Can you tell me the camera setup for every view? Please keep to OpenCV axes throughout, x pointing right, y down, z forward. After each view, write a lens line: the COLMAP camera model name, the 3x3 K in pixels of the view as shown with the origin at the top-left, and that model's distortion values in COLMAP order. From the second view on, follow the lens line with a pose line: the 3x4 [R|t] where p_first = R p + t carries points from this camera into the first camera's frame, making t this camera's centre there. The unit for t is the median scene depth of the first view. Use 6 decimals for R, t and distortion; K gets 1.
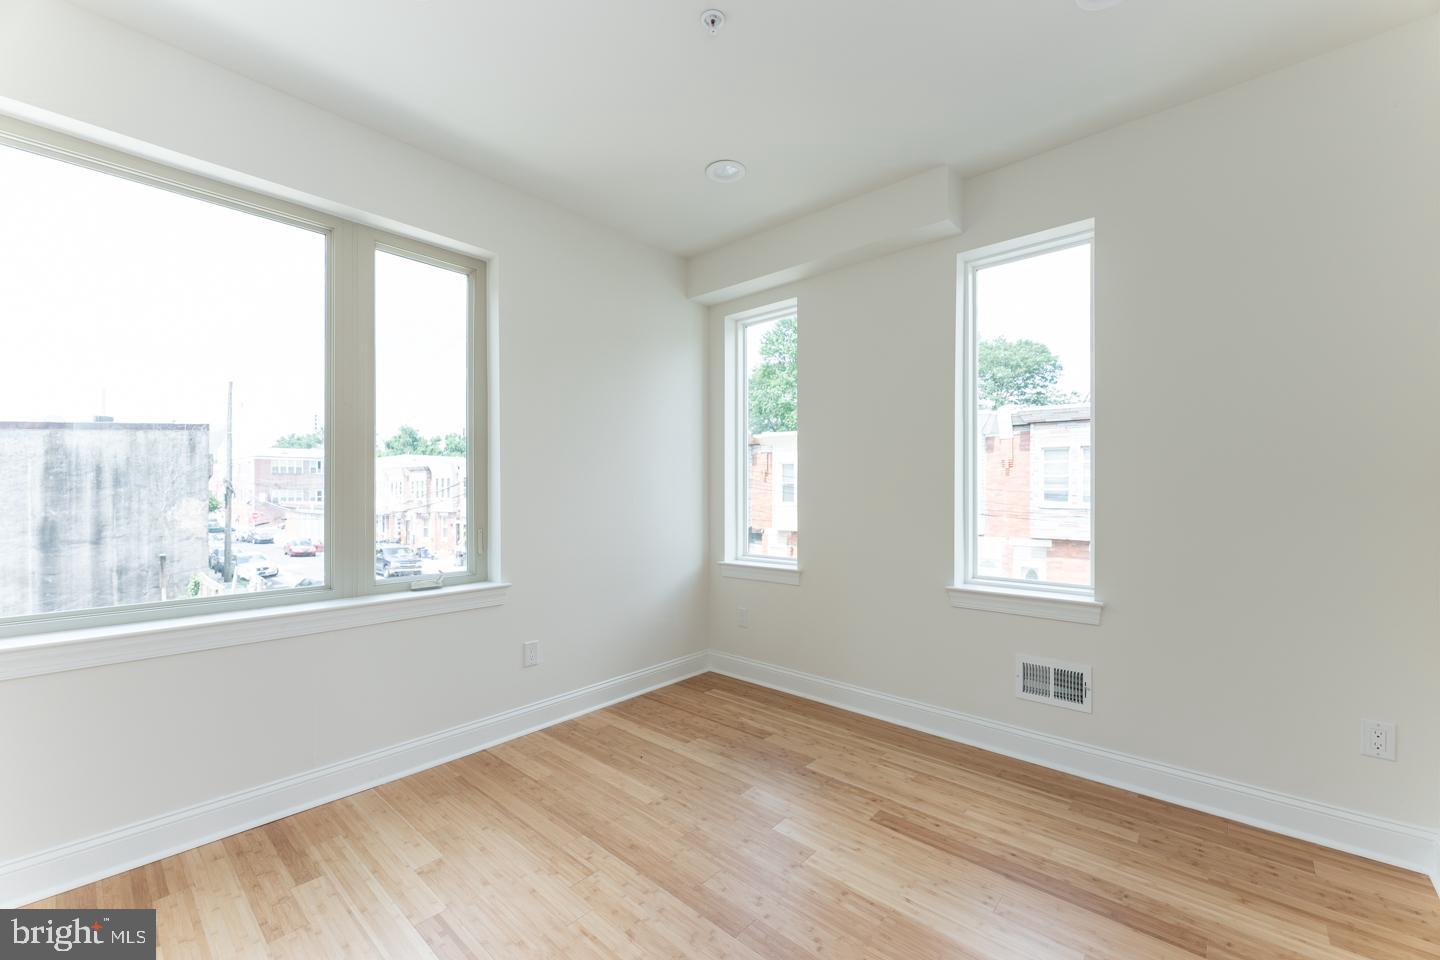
lens RADIAL K [[582.5, 0, 711.1], [0, 582.5, 489.2], [0, 0, 1]] dist [0.002139, -0.000883]
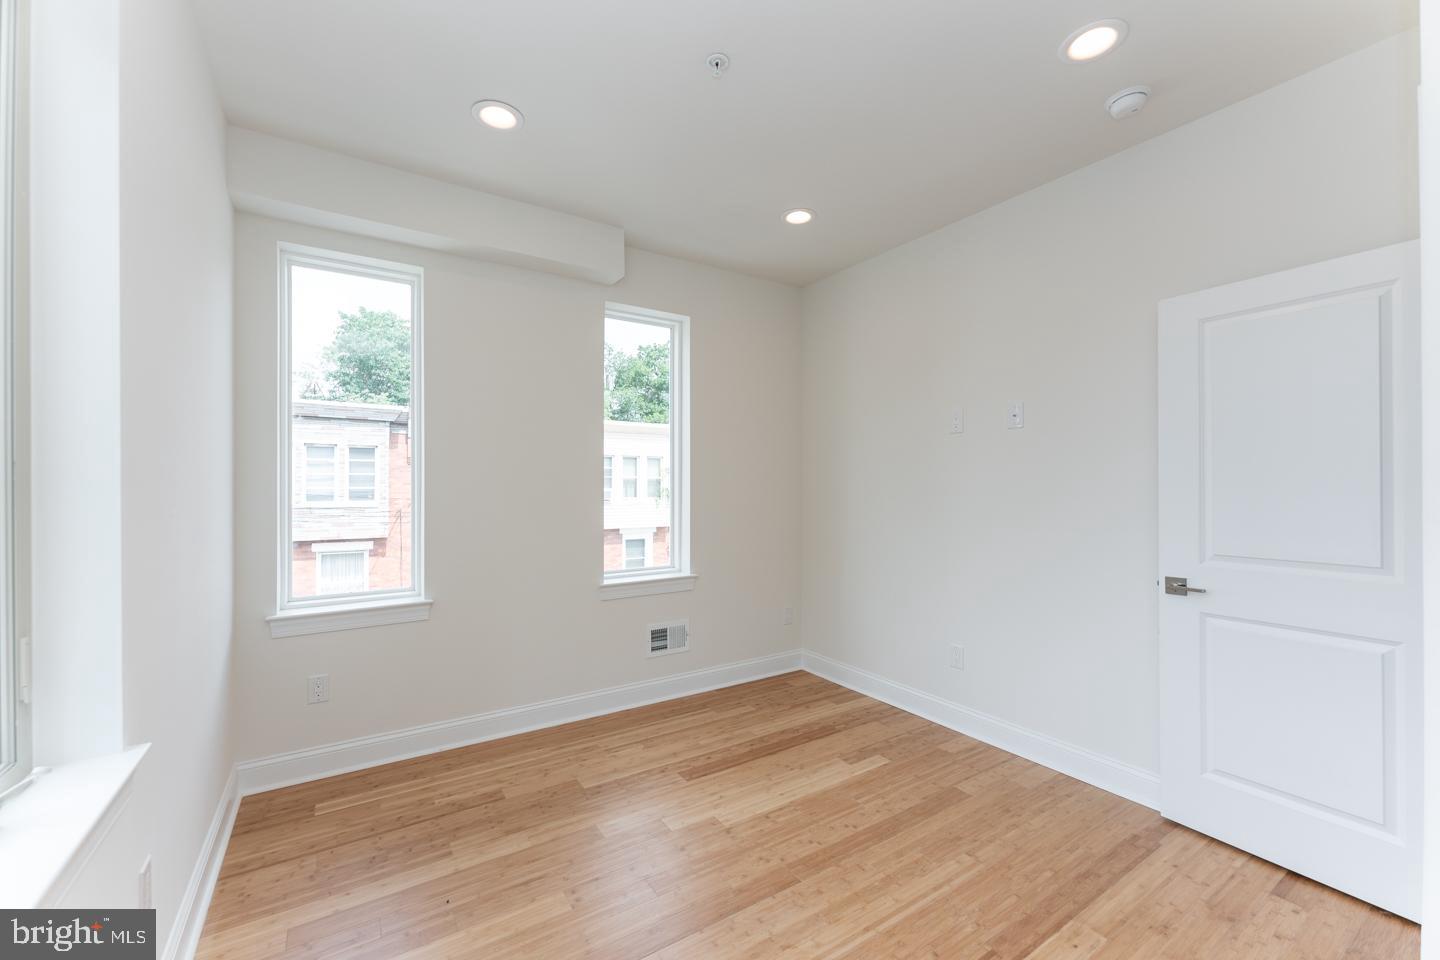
lens RADIAL K [[582.5, 0, 720.4], [0, 582.5, 484.3], [0, 0, 1]] dist [0.002139, -0.000883]
pose [[0.250494, -0.000209, 0.968118, -0.708705], [-0.003142, 0.999995, 0.001029, -0.035892], [-0.968113, -0.003300, 0.250492, 0.518343]]
